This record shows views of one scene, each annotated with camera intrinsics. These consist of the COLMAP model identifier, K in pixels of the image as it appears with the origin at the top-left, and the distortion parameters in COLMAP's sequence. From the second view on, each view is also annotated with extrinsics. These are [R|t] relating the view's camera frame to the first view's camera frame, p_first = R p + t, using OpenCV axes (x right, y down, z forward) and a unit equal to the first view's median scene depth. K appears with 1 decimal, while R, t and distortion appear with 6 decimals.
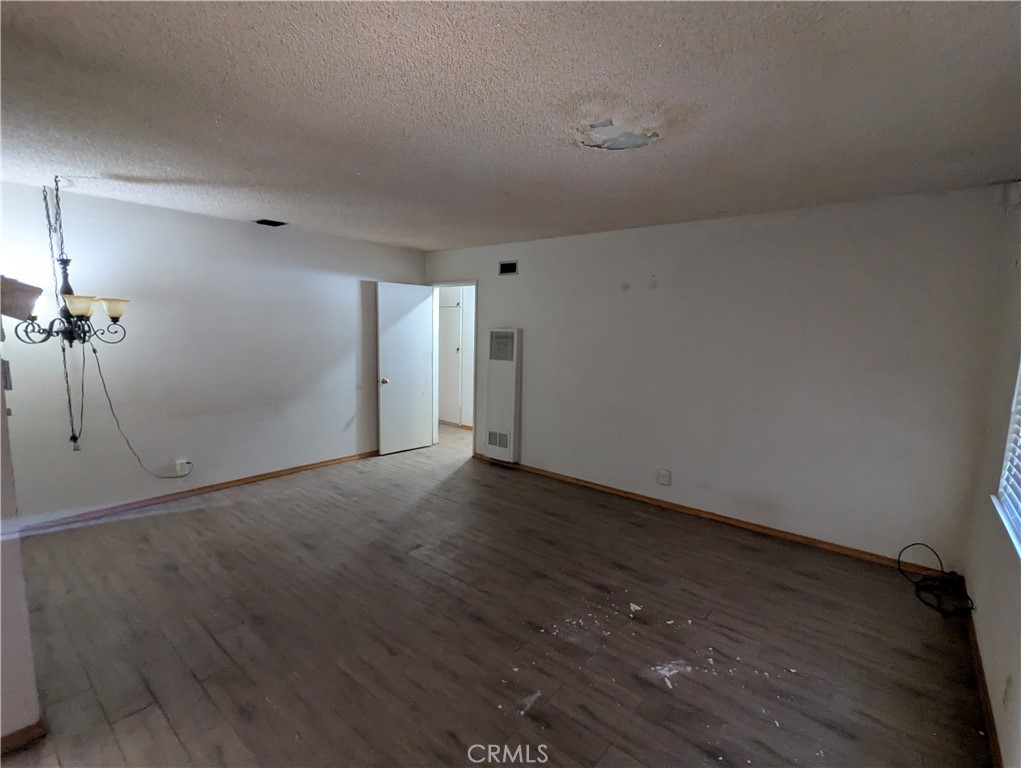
lens RADIAL K [[485.6, 0, 509.0], [0, 485.6, 388.8], [0, 0, 1]] dist [-0.001528, -0.000394]
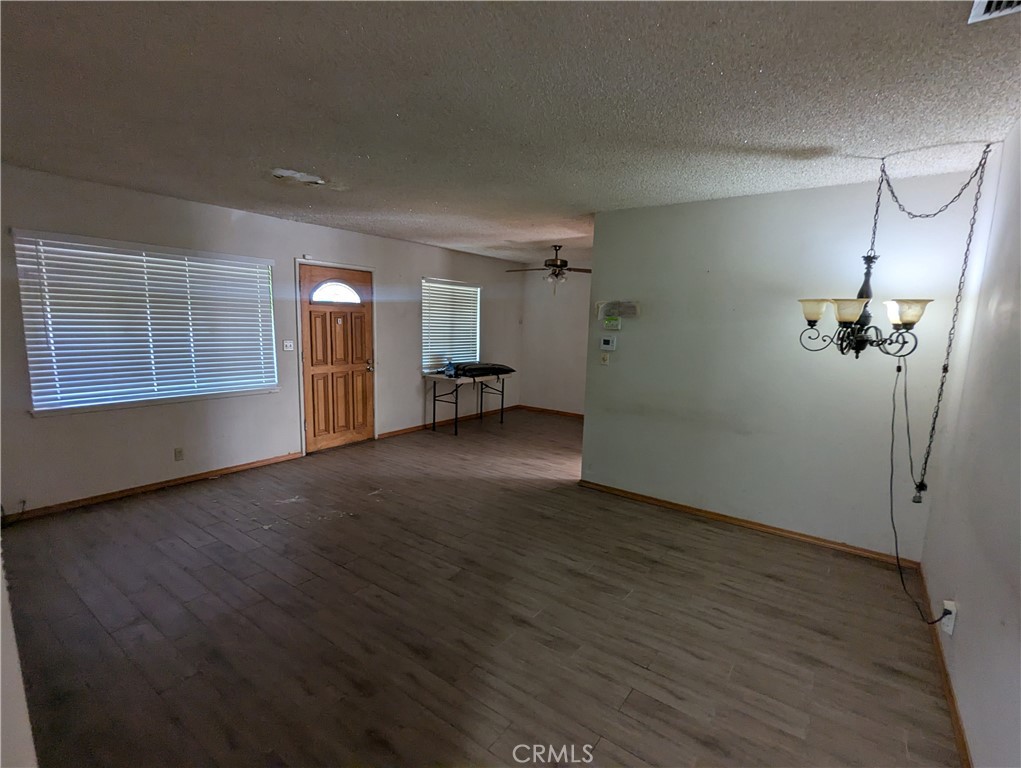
lens RADIAL K [[485.6, 0, 509.0], [0, 485.6, 388.8], [0, 0, 1]] dist [-0.001528, -0.000394]
pose [[-0.996288, -0.045044, -0.073363, -0.221747], [-0.062711, 0.963568, 0.260007, -0.222054], [0.058979, 0.263642, -0.962816, 1.835126]]
